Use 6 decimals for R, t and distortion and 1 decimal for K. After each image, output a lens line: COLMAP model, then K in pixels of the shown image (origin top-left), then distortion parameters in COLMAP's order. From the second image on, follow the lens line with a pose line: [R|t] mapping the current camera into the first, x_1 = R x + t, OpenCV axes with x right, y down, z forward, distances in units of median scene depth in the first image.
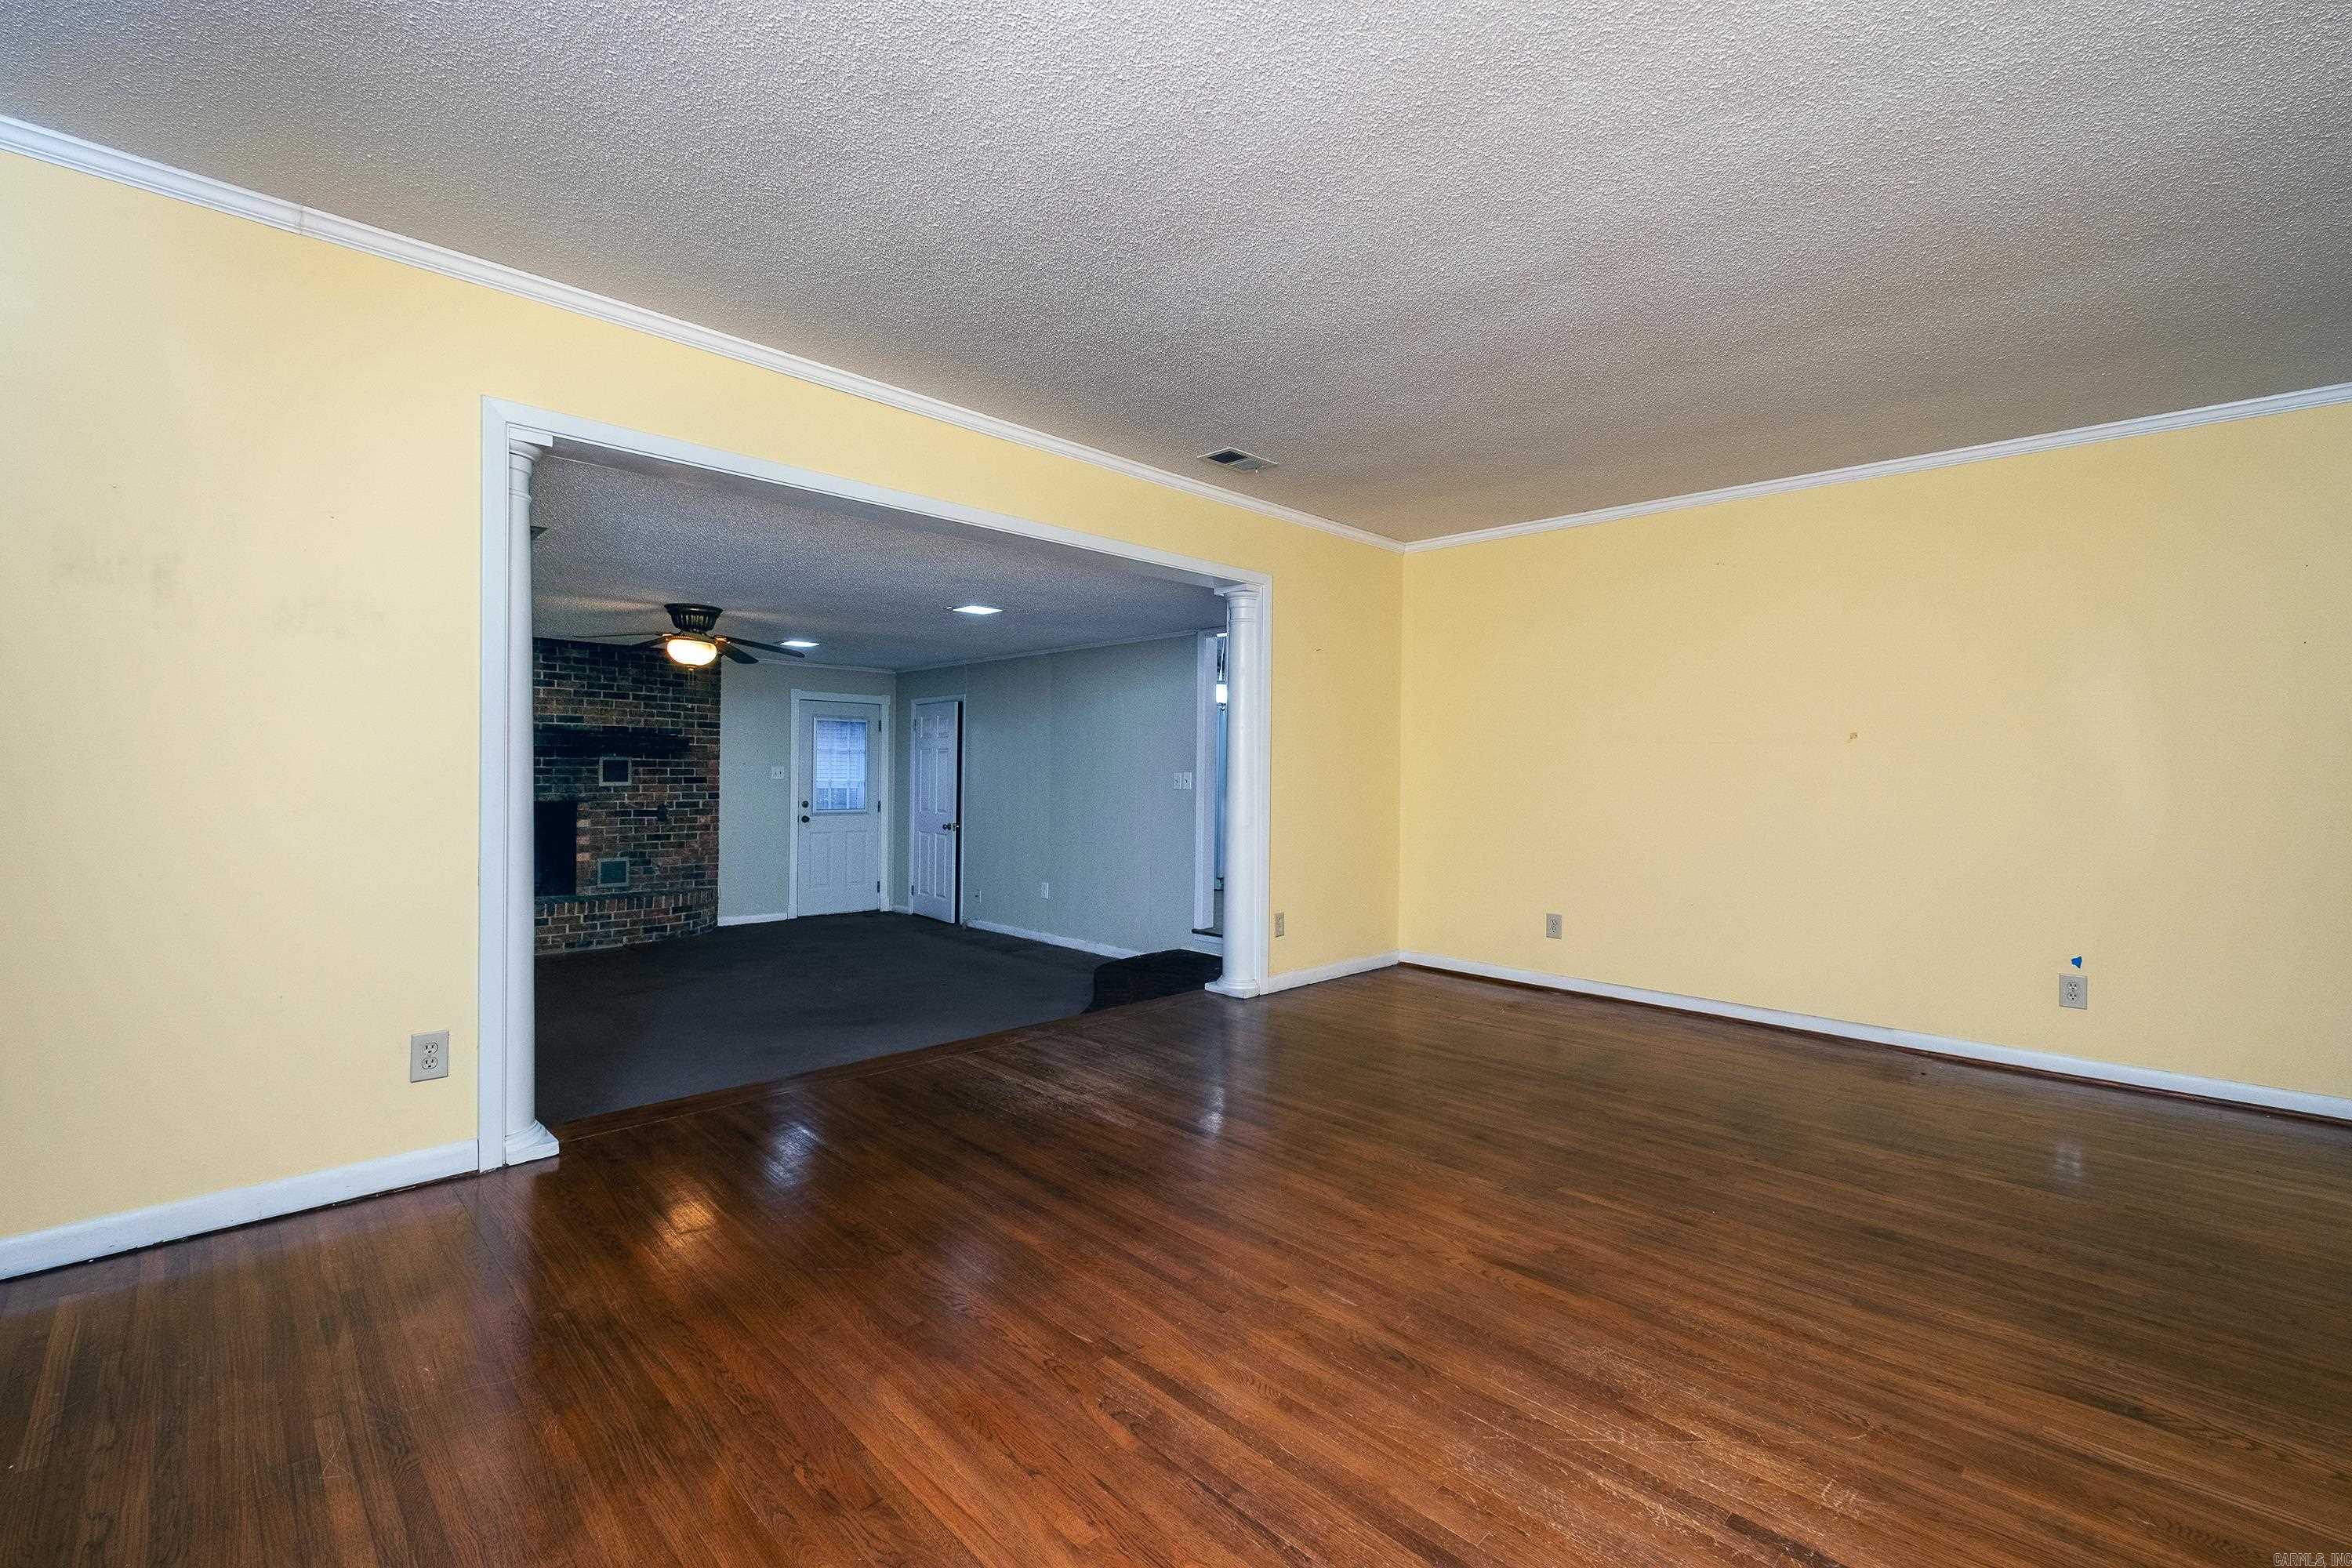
lens RADIAL K [[1007.2, 0, 1182.5], [0, 1007.2, 778.8], [0, 0, 1]] dist [-0.003415, -0.001064]
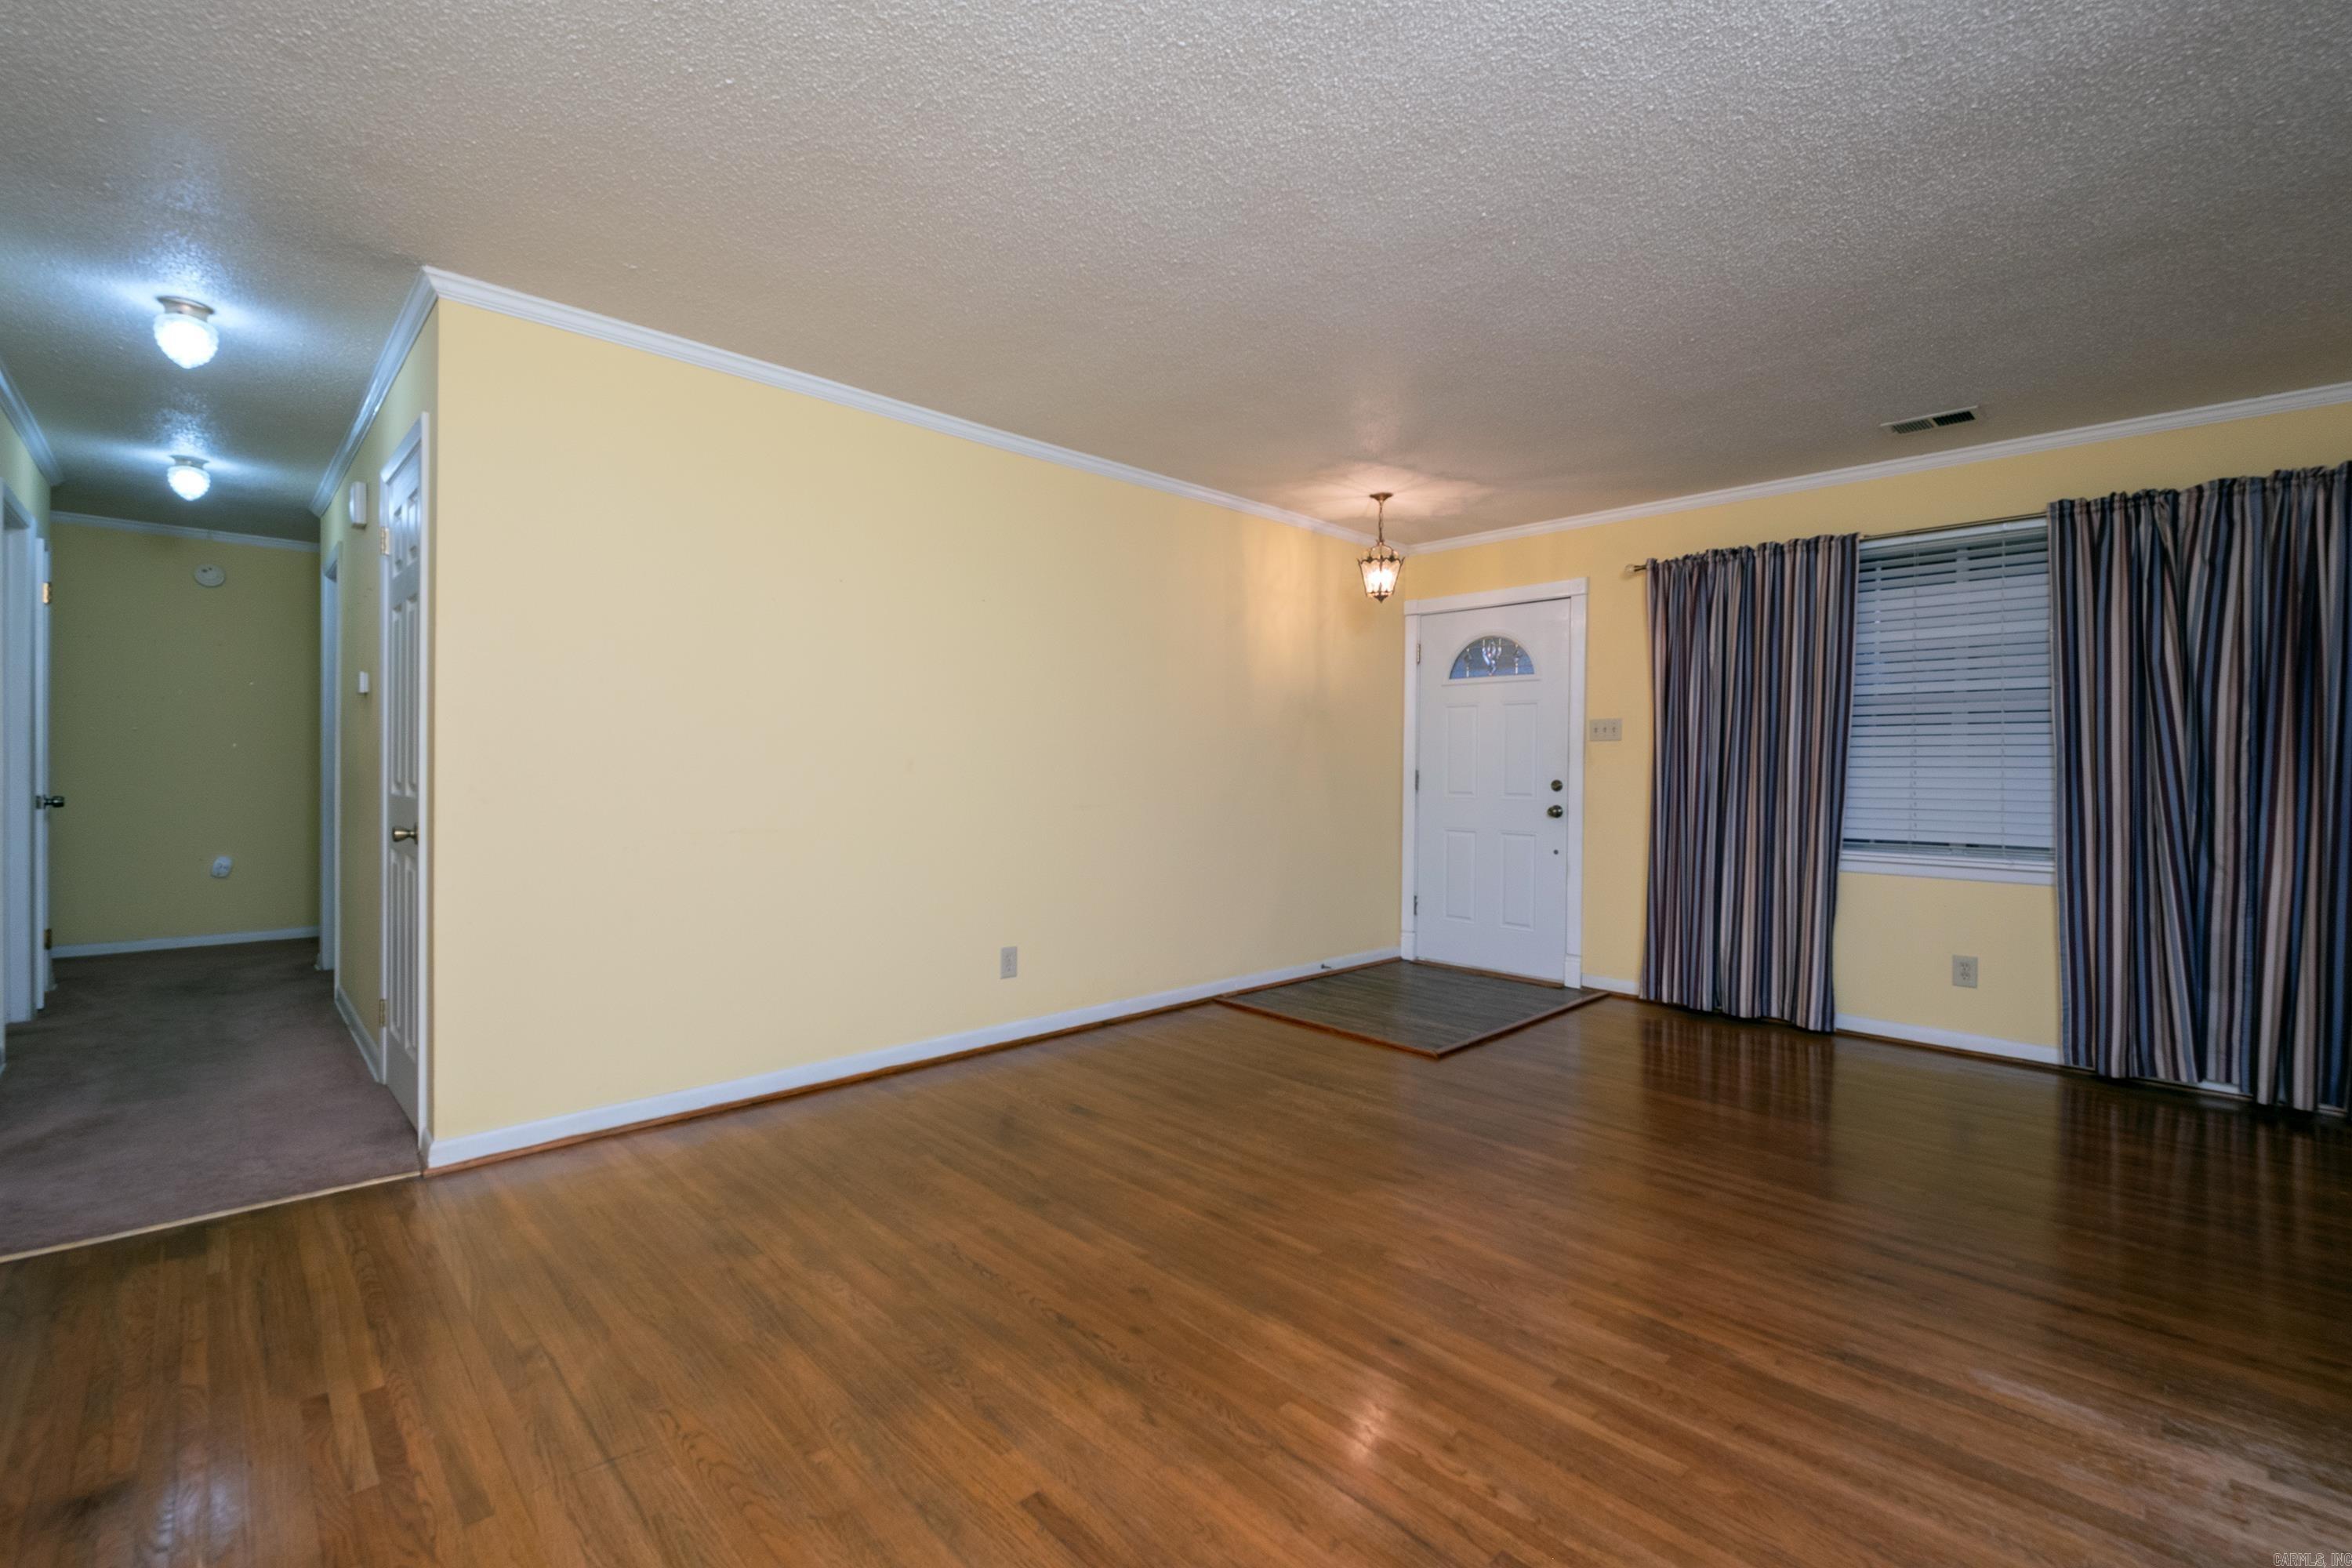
lens RADIAL K [[1007.2, 0, 1182.8], [0, 1007.2, 773.6], [0, 0, 1]] dist [-0.003415, -0.001064]
pose [[-0.999624, -0.024374, 0.012536, 0.161158], [-0.024208, 0.999620, 0.013205, -0.003338], [-0.012853, 0.012897, -0.999834, 0.610068]]
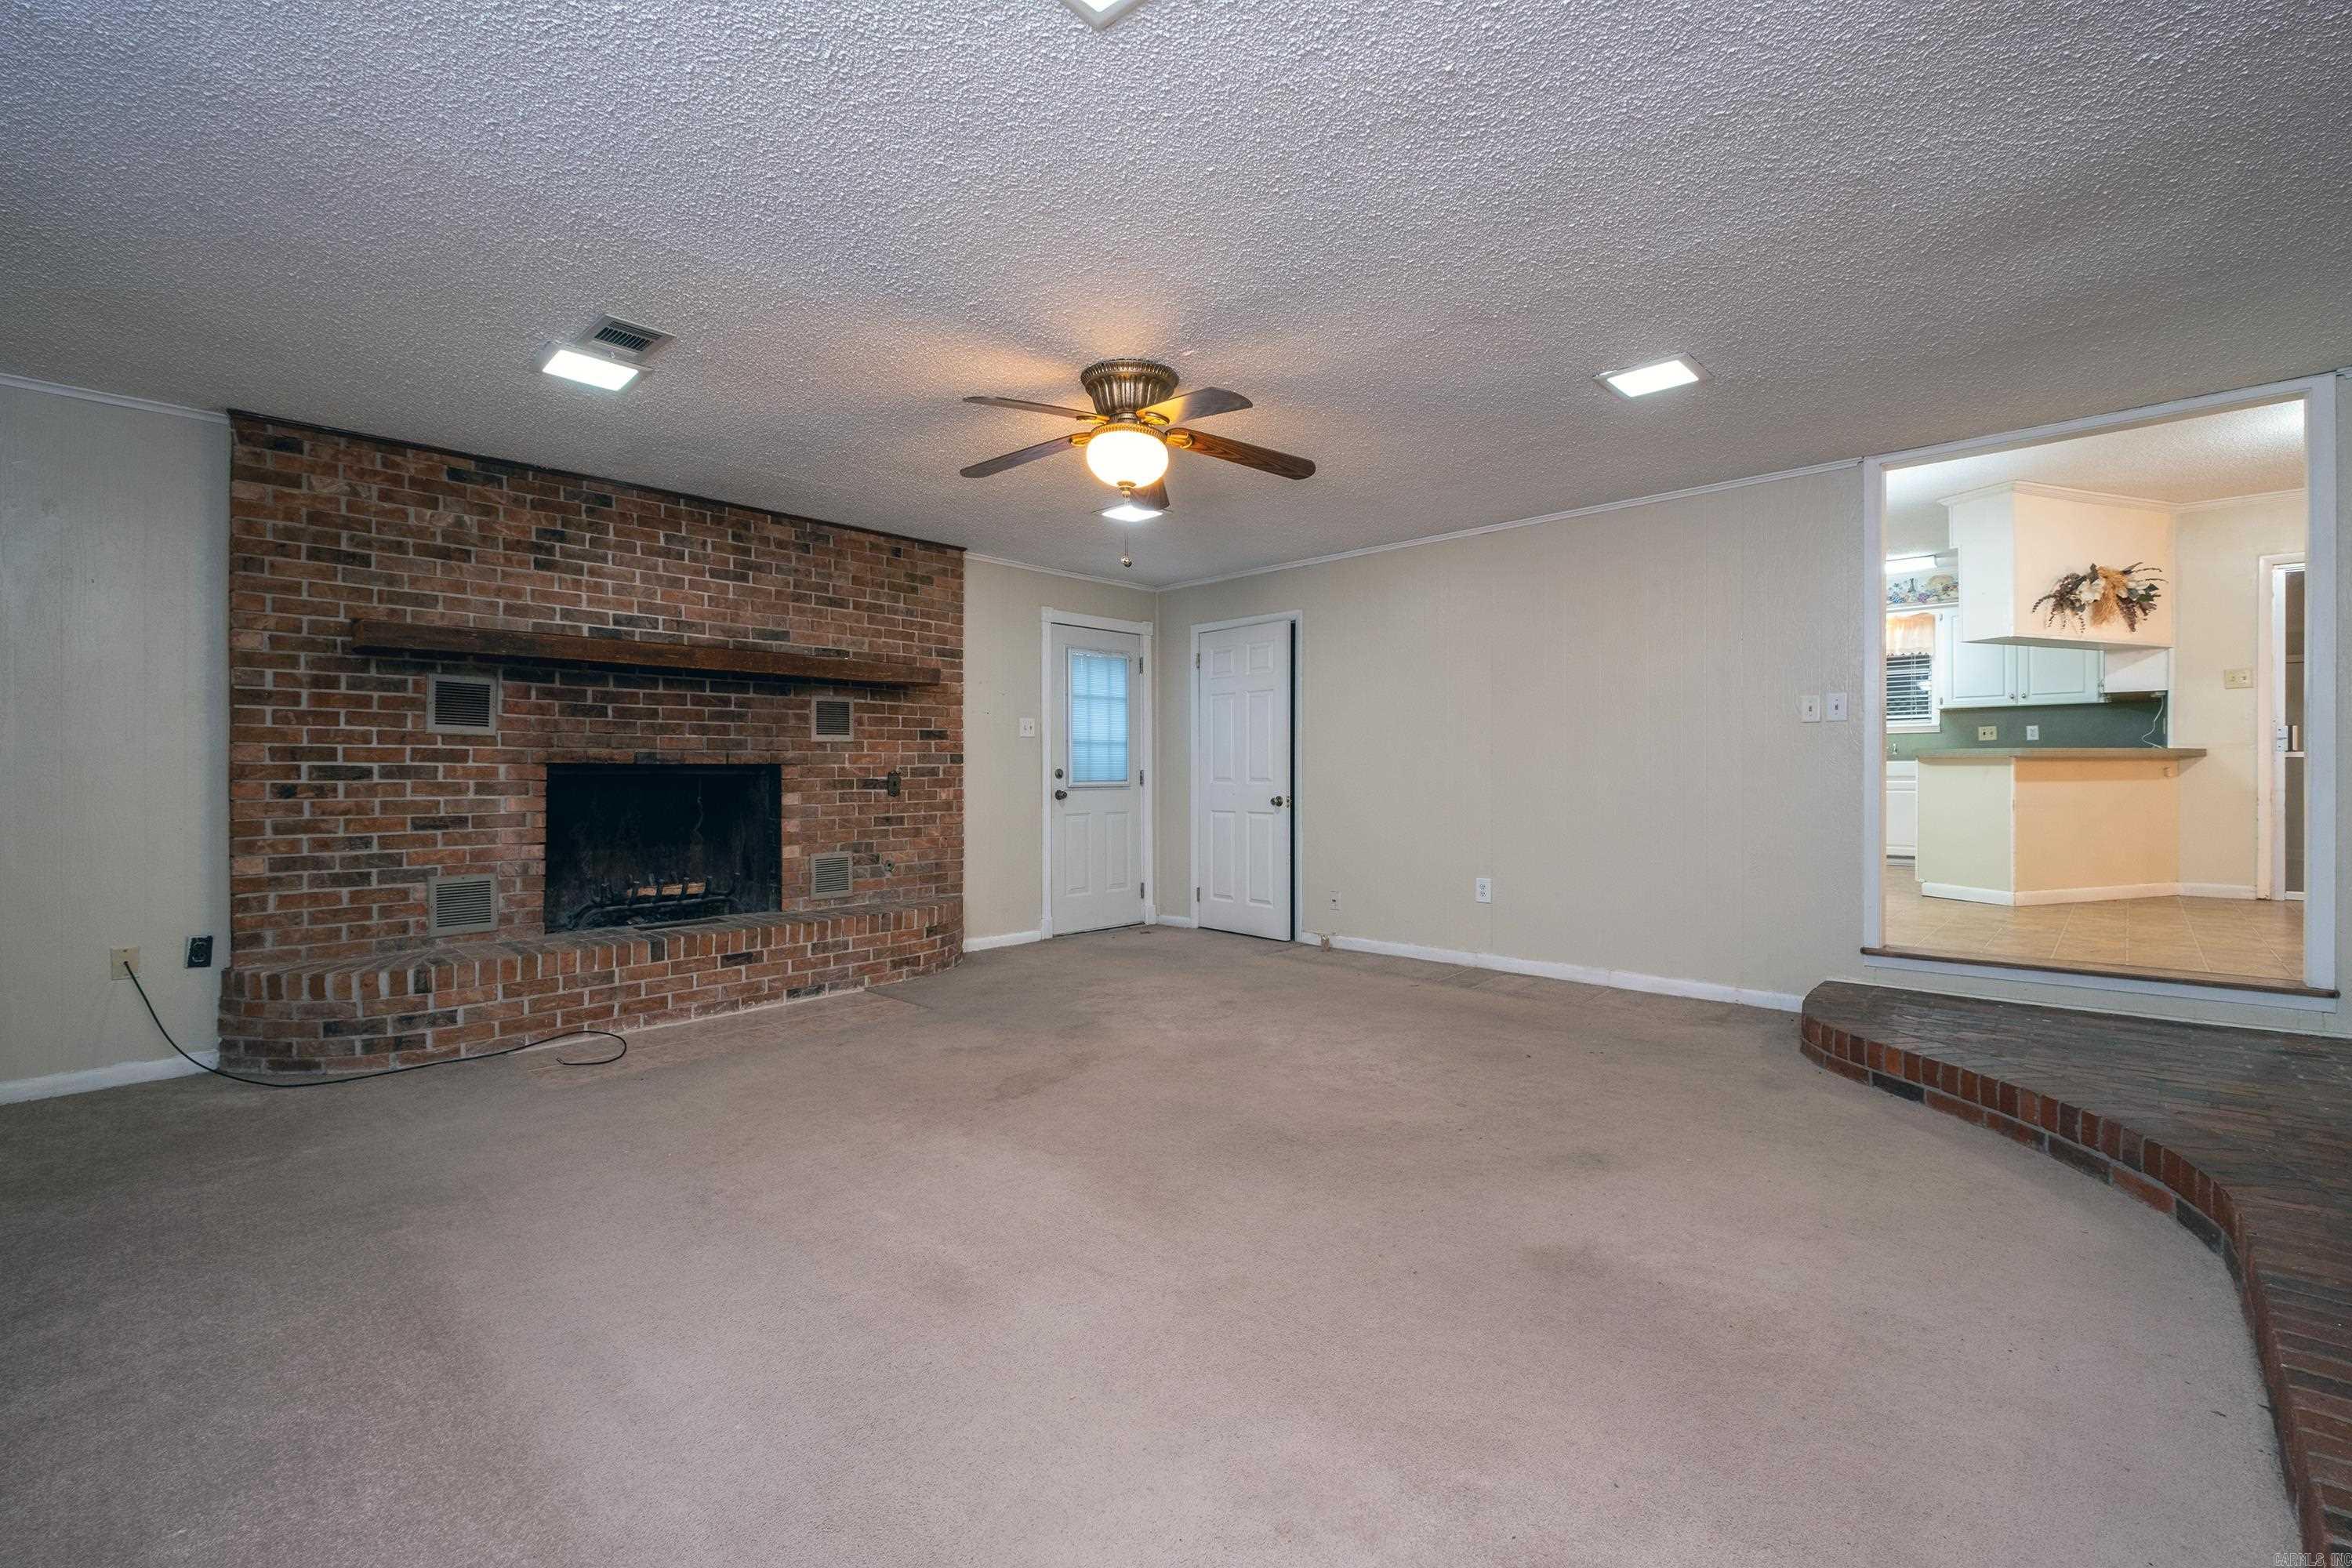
lens RADIAL K [[1007.2, 0, 1181.7], [0, 1007.2, 777.6], [0, 0, 1]] dist [-0.003415, -0.001064]
pose [[0.999093, -0.015170, 0.039796, -0.364186], [0.015126, 0.999885, 0.001421, 0.032634], [-0.039813, -0.000818, 0.999207, 0.343034]]
